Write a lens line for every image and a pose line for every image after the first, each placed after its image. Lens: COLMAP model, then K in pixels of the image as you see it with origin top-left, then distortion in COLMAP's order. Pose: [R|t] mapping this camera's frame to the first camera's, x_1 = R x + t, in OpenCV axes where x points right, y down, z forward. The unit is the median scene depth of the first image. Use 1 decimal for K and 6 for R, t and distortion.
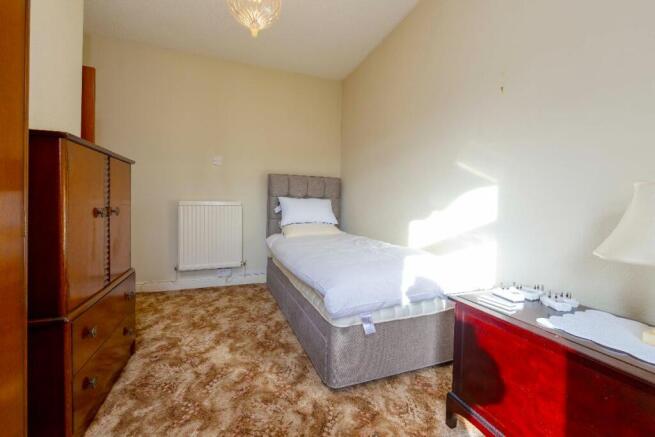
lens RADIAL K [[270.0, 0, 318.8], [0, 270.0, 208.8], [0, 0, 1]] dist [0.002978, 0.000199]
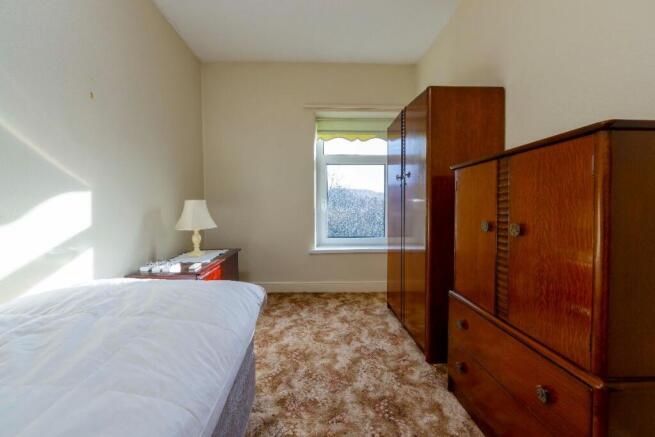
lens RADIAL K [[270.0, 0, 330.7], [0, 270.0, 209.3], [0, 0, 1]] dist [0.002978, 0.000199]
pose [[-0.960905, -0.014842, 0.276482, -0.445547], [-0.004472, 0.999264, 0.038101, -0.060579], [-0.276844, 0.035375, -0.960264, 1.636516]]
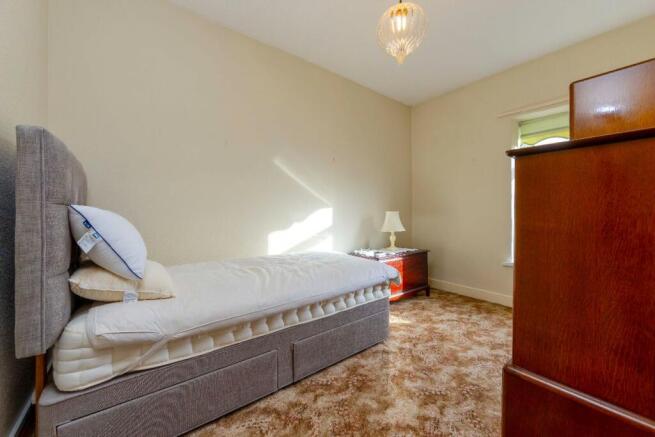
lens RADIAL K [[270.0, 0, 324.7], [0, 270.0, 214.8], [0, 0, 1]] dist [0.002978, 0.000199]
pose [[-0.323153, -0.020049, 0.946134, -1.146975], [0.009798, 0.999651, 0.024530, -0.079723], [-0.946296, 0.017197, -0.322843, 1.615029]]
